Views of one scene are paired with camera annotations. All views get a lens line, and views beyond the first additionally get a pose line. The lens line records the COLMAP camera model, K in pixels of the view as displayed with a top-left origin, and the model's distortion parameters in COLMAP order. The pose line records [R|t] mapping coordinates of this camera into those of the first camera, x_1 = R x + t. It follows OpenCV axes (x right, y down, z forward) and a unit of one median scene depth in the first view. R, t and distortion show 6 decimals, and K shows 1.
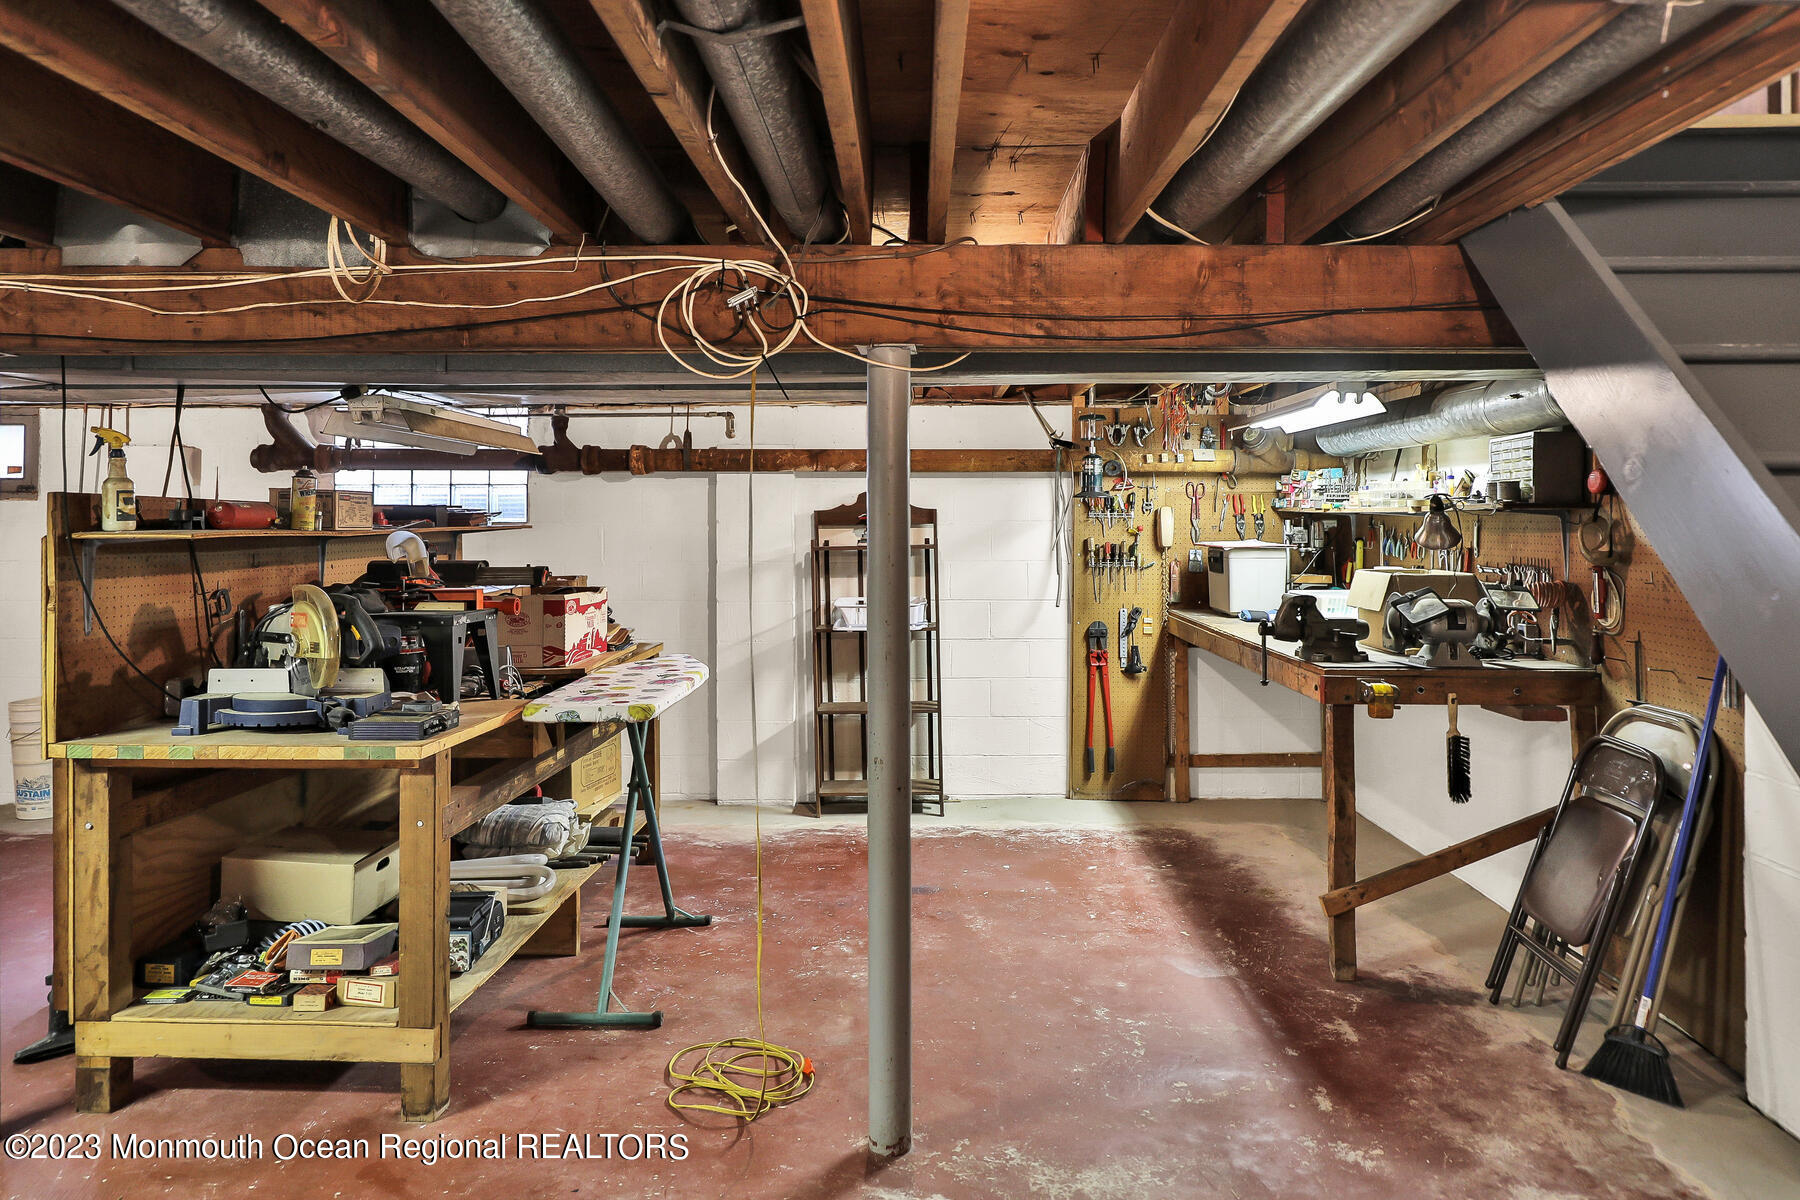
lens RADIAL K [[1121.0, 0, 896.3], [0, 1121.0, 544.4], [0, 0, 1]] dist [-0.003941, -0.004073]
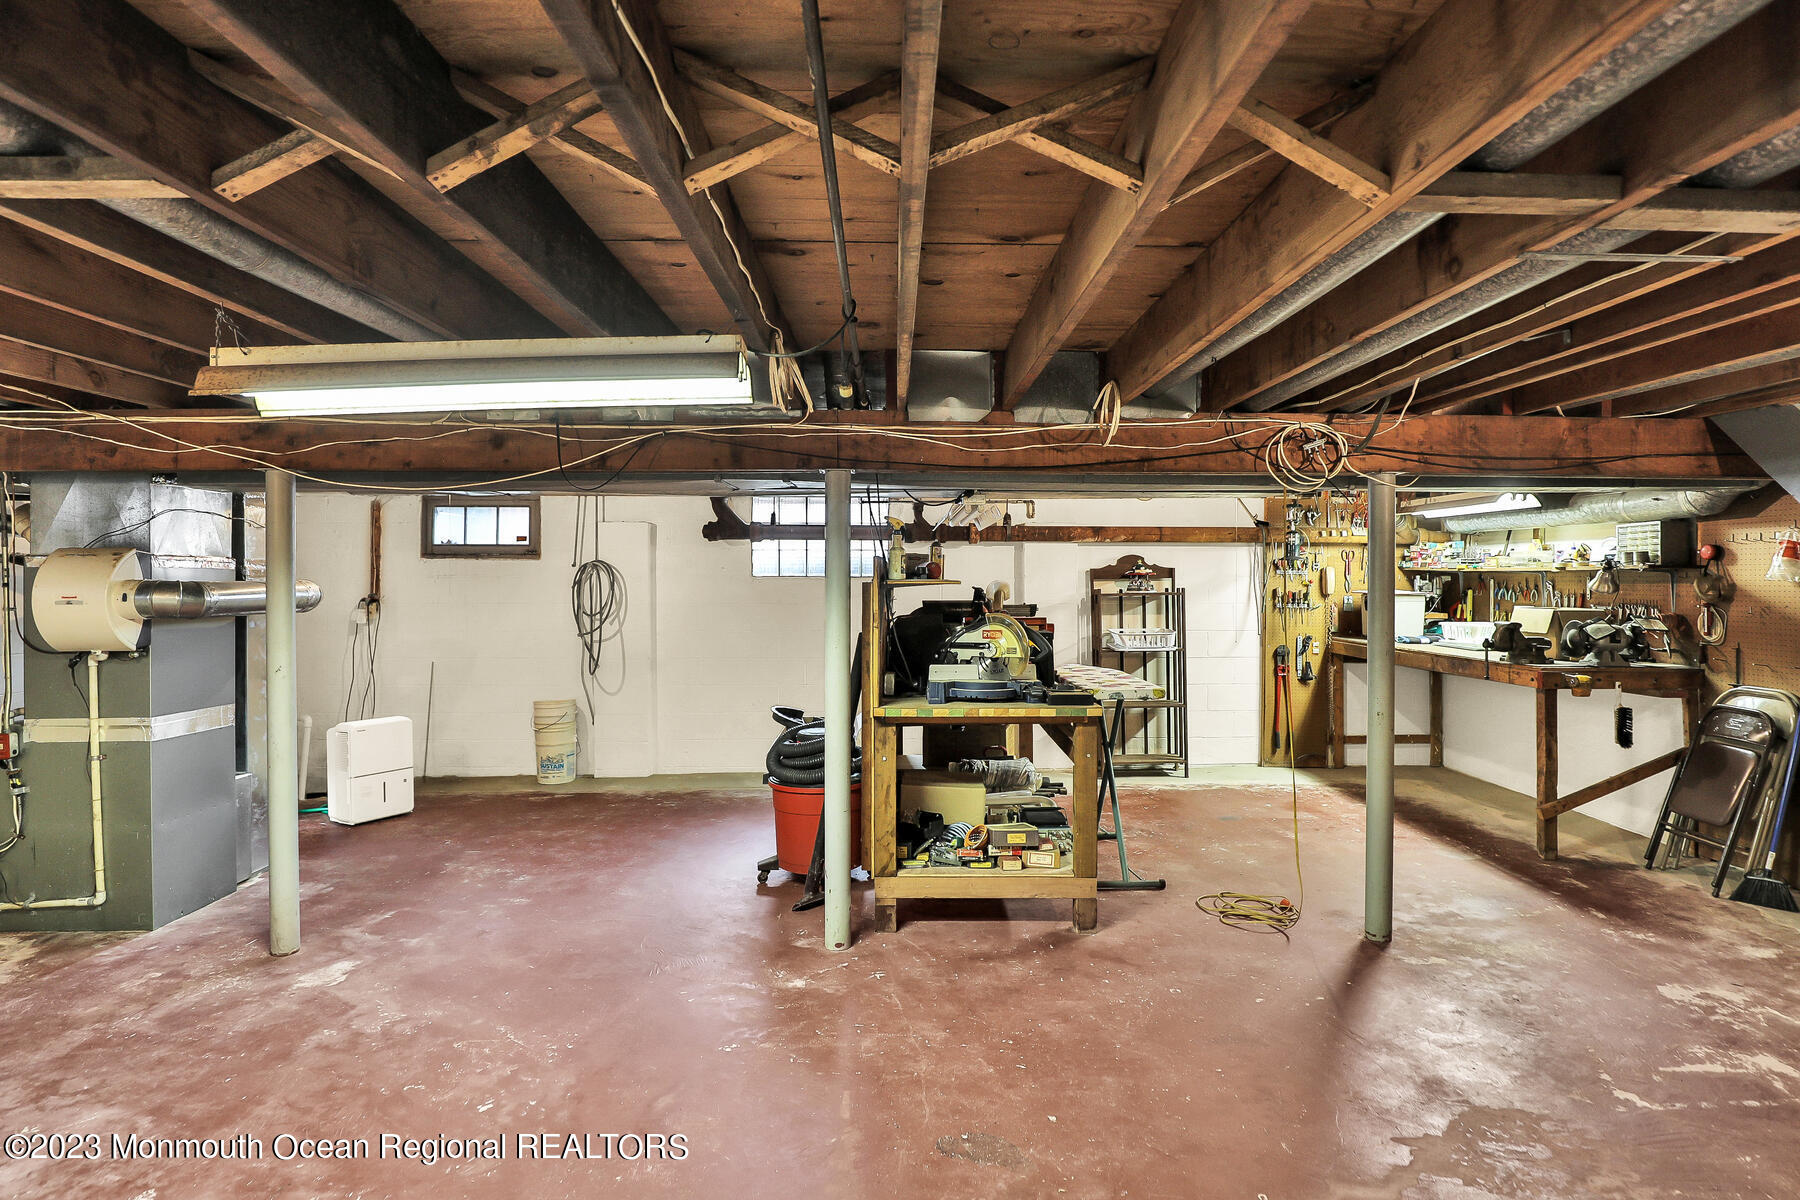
lens RADIAL K [[907.5, 0, 900.0], [0, 907.5, 600.0], [0, 0, 1]] dist [-0.022260, 0.001025]
pose [[0.999481, 0.000913, 0.032192, -0.587519], [-0.001024, 0.999994, 0.003416, 0.010719], [-0.032189, -0.003448, 0.999476, -0.265874]]
